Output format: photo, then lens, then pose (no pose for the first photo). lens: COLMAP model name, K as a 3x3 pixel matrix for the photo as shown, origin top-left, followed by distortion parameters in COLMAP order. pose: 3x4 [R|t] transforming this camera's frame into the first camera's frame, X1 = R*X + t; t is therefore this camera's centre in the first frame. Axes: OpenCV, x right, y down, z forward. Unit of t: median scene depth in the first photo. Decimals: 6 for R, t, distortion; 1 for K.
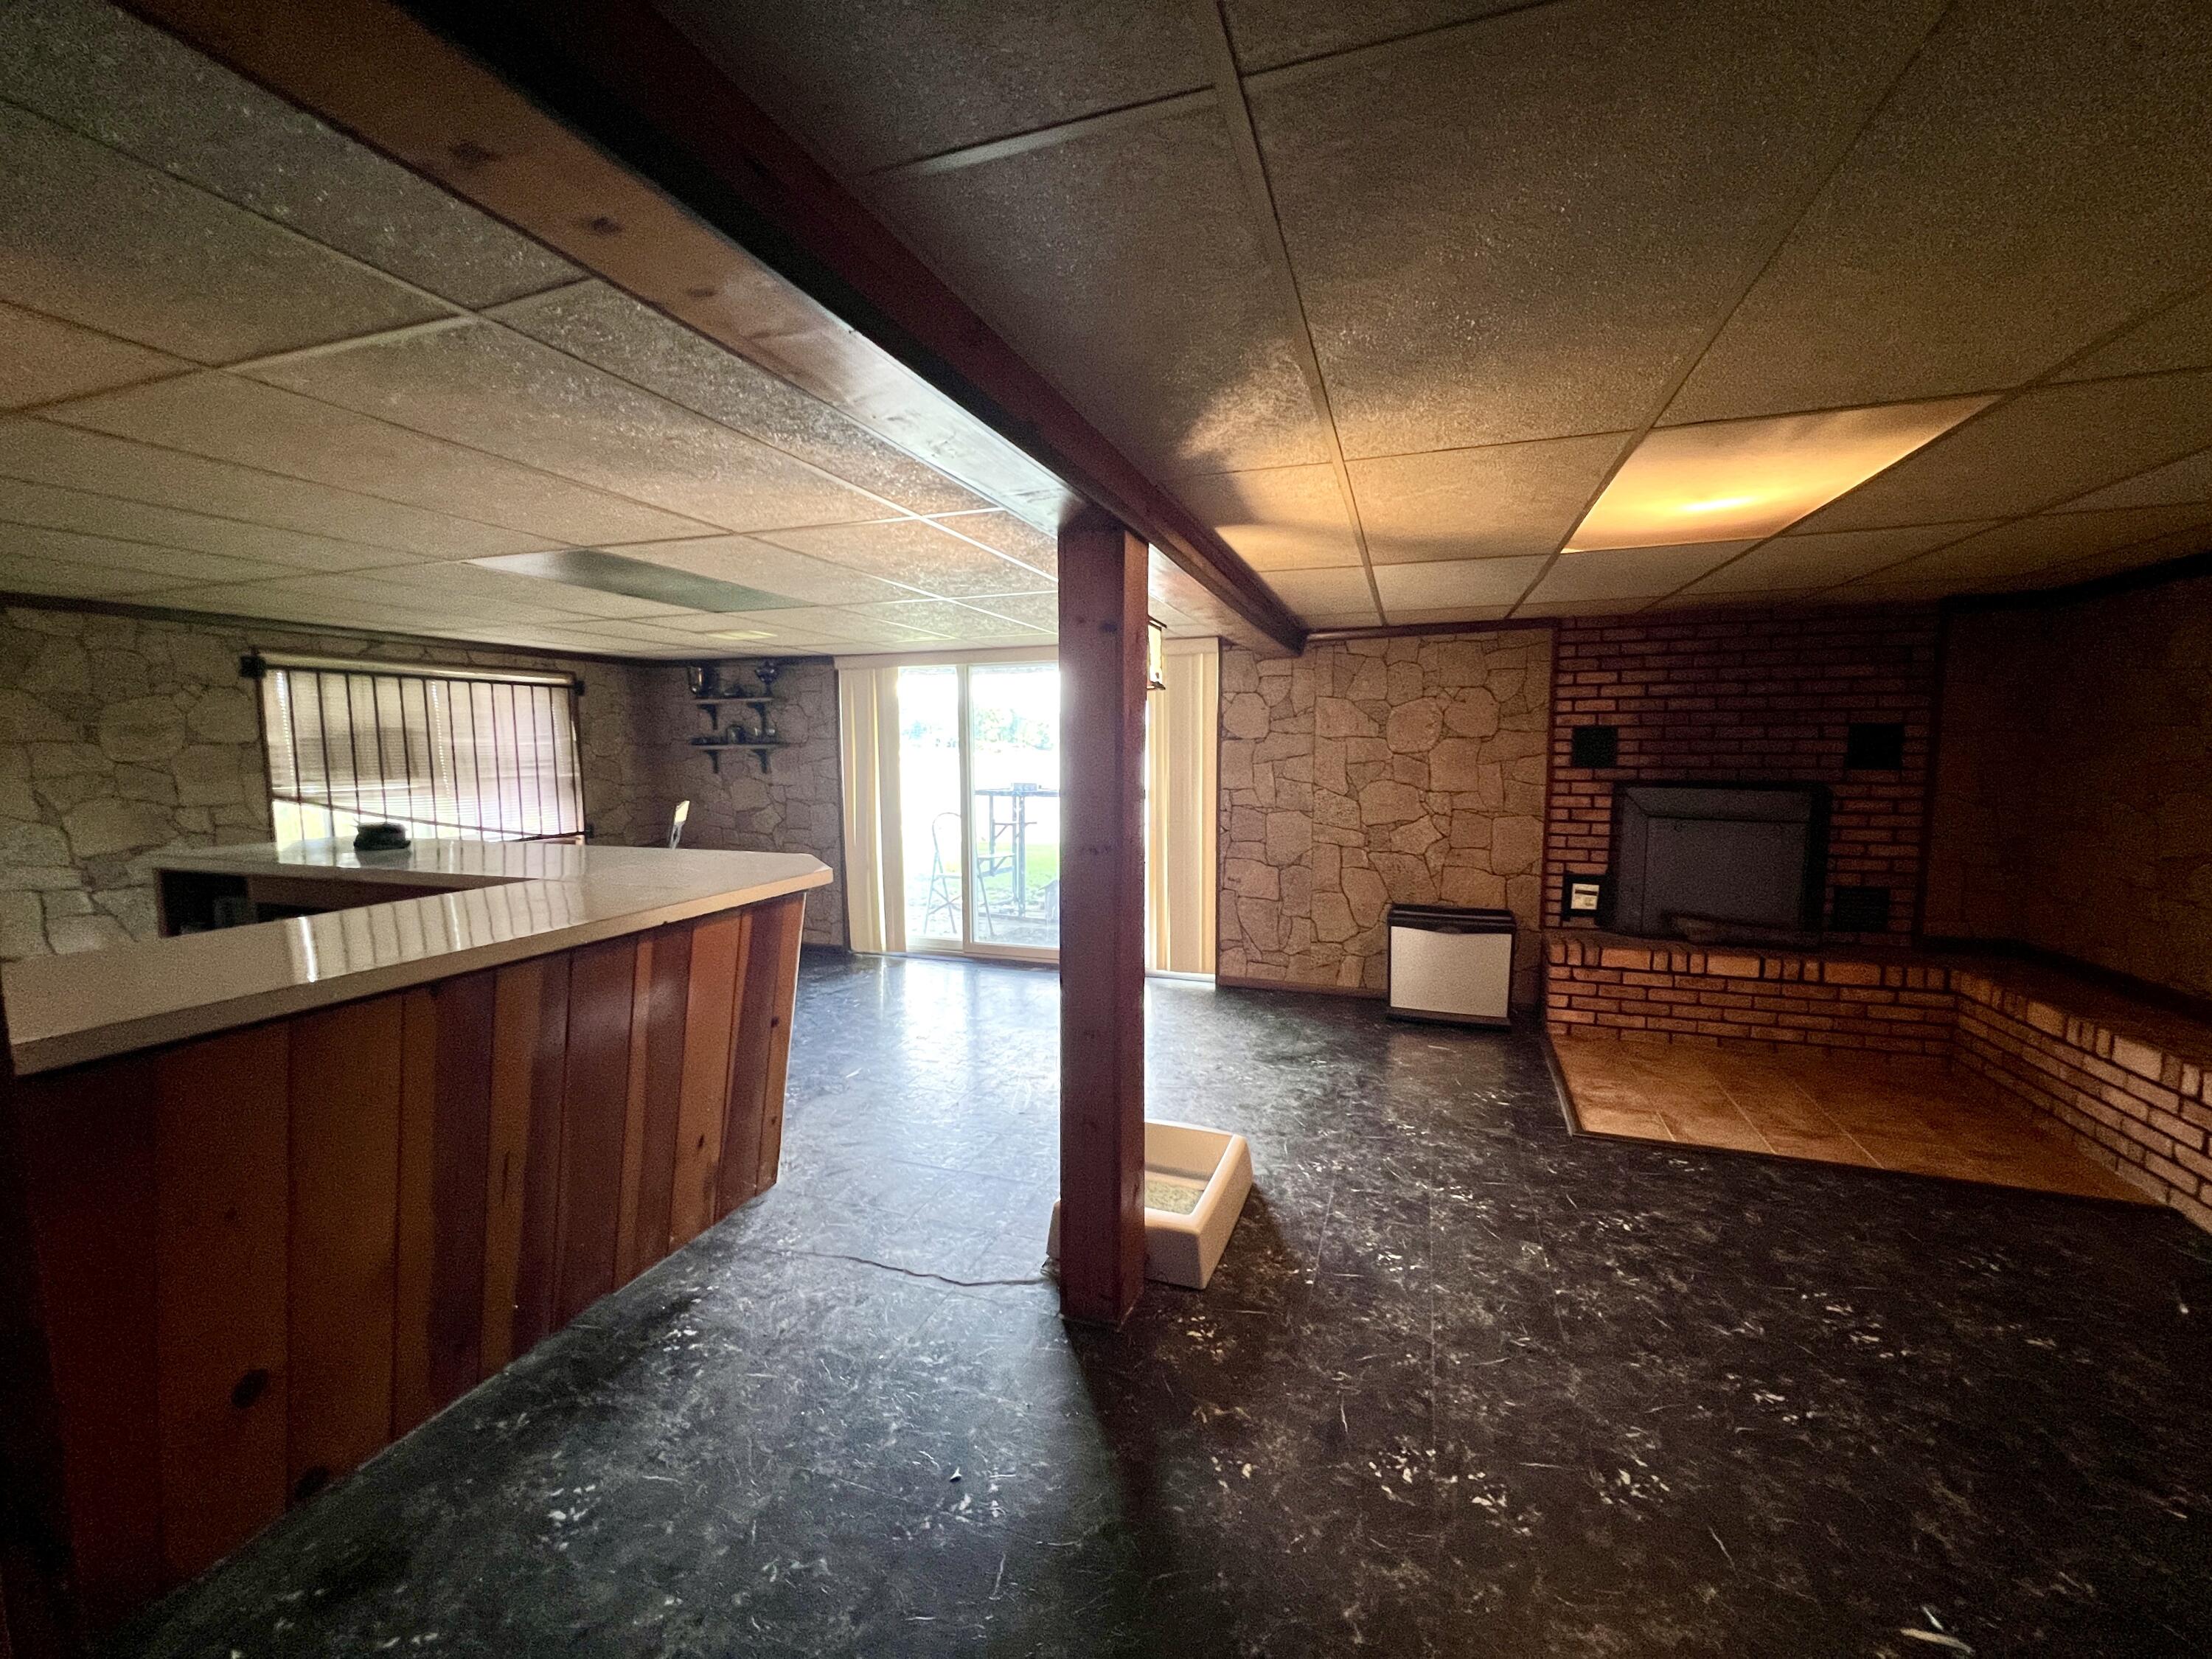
lens RADIAL K [[893.0, 0, 1109.4], [0, 893.0, 843.1], [0, 0, 1]] dist [-0.000258, -0.000085]
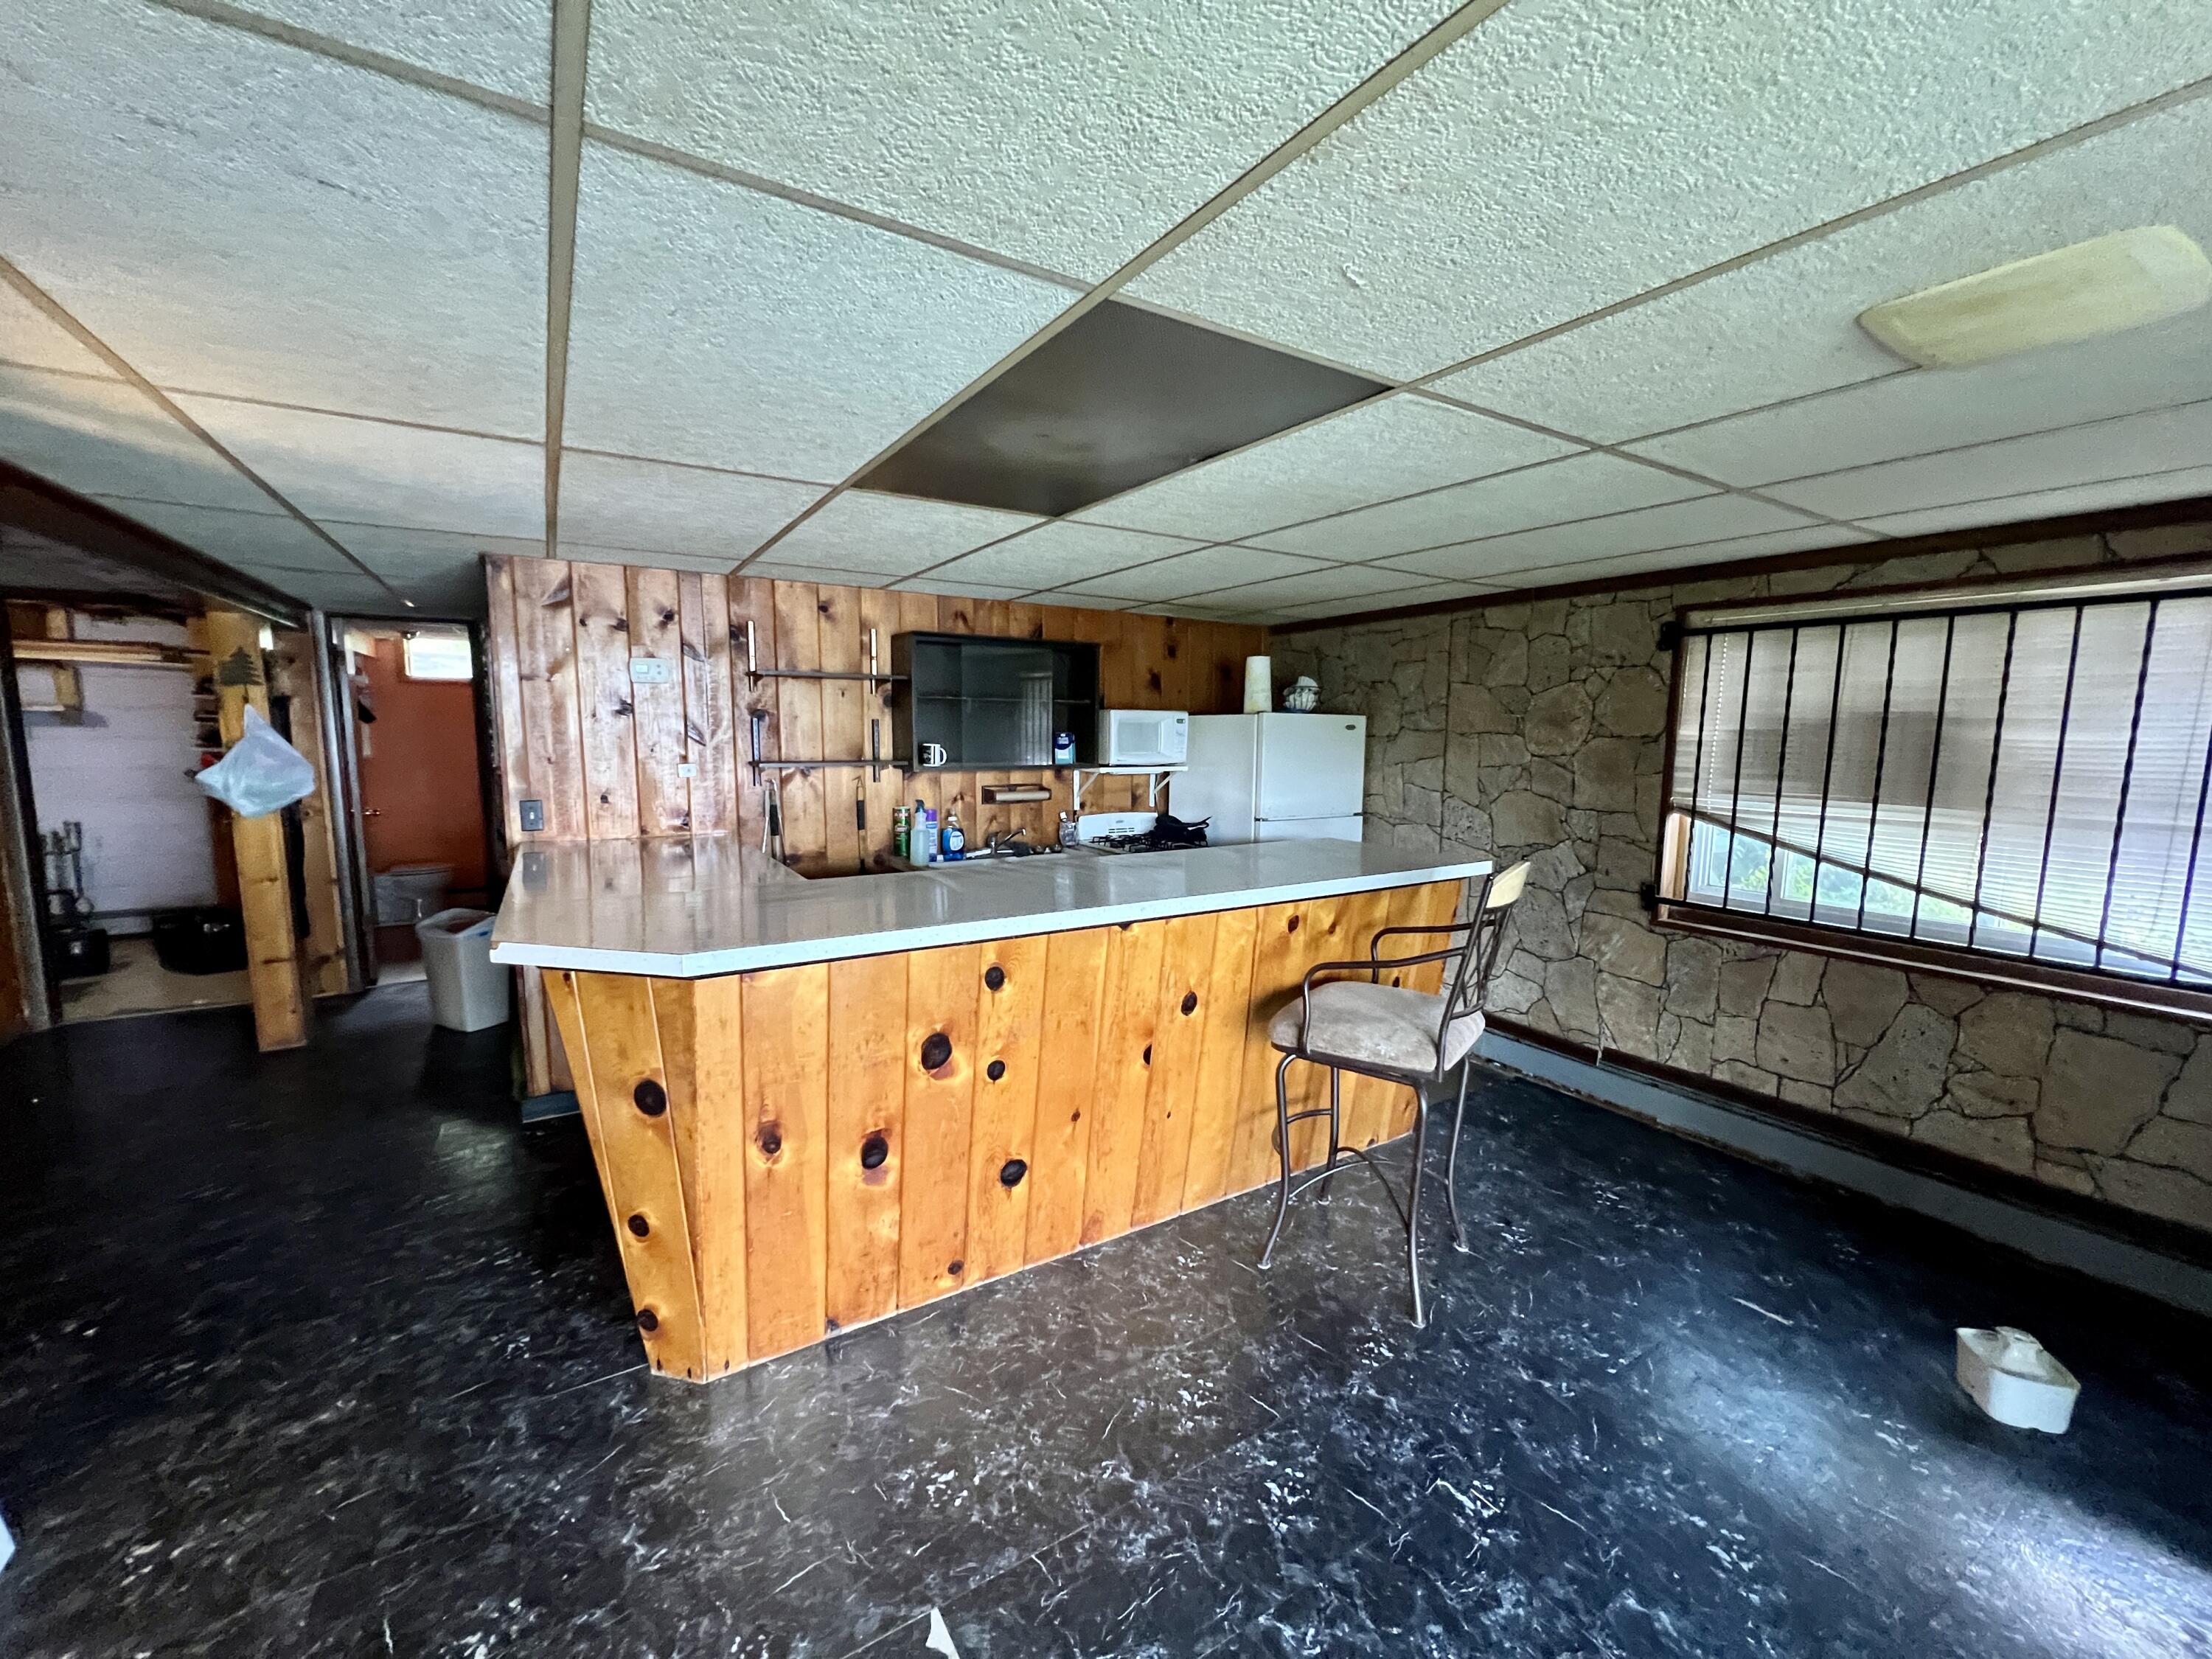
lens RADIAL K [[893.0, 0, 1106.9], [0, 893.0, 825.5], [0, 0, 1]] dist [-0.000258, -0.000085]
pose [[-0.623335, 0.087111, -0.777088, -0.068123], [-0.090402, 0.979084, 0.182270, -0.131217], [0.776712, 0.183865, -0.602422, 1.082341]]
